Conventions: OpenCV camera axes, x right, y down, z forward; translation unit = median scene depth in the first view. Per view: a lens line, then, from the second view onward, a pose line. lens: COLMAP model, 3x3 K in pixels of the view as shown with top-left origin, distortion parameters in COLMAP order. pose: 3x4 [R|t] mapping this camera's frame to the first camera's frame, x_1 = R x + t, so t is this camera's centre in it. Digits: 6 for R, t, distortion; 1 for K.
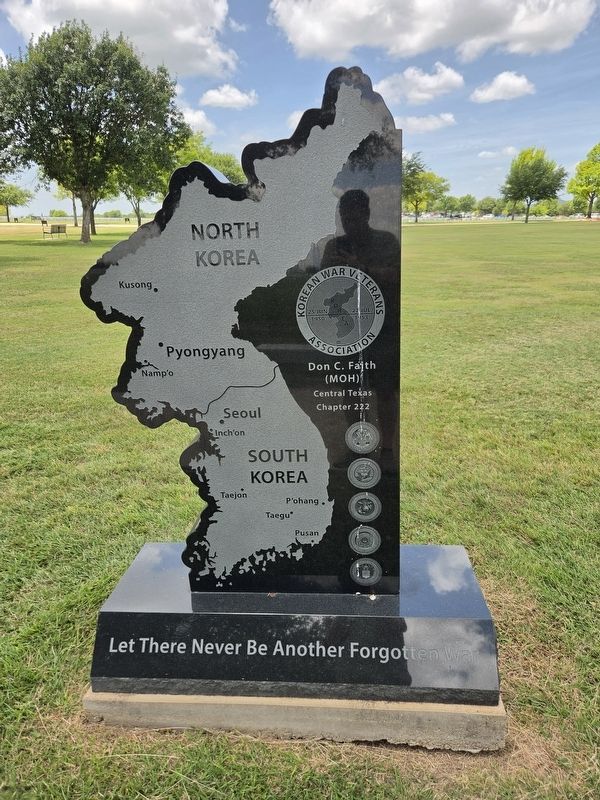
lens RADIAL K [[538.0, 0, 301.3], [0, 538.0, 396.8], [0, 0, 1]] dist [0.029287, -0.011086]
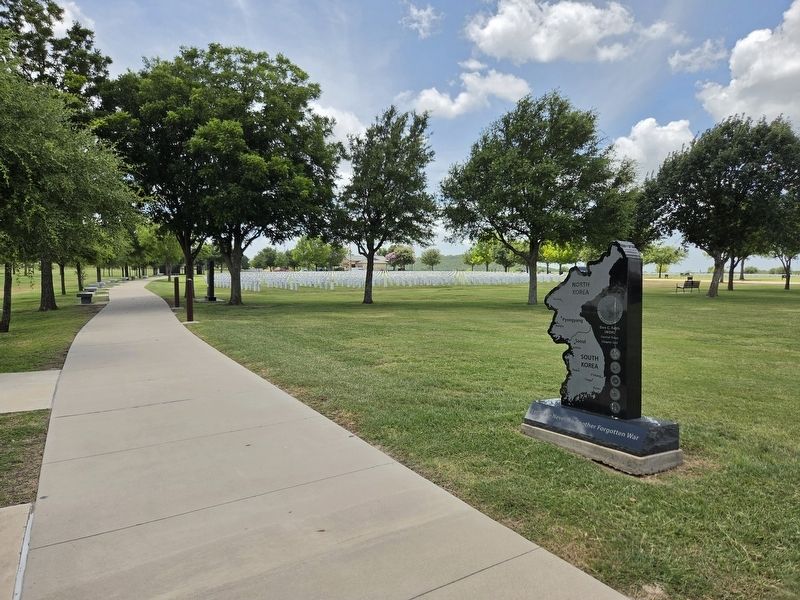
lens RADIAL K [[538.0, 0, 397.6], [0, 538.0, 301.2], [0, 0, 1]] dist [0.029287, -0.011086]
pose [[0.591105, 0.049063, -0.805101, 1.686215], [-0.260576, 0.956243, -0.133041, 0.477763], [0.763344, 0.288432, 0.578025, -1.591193]]
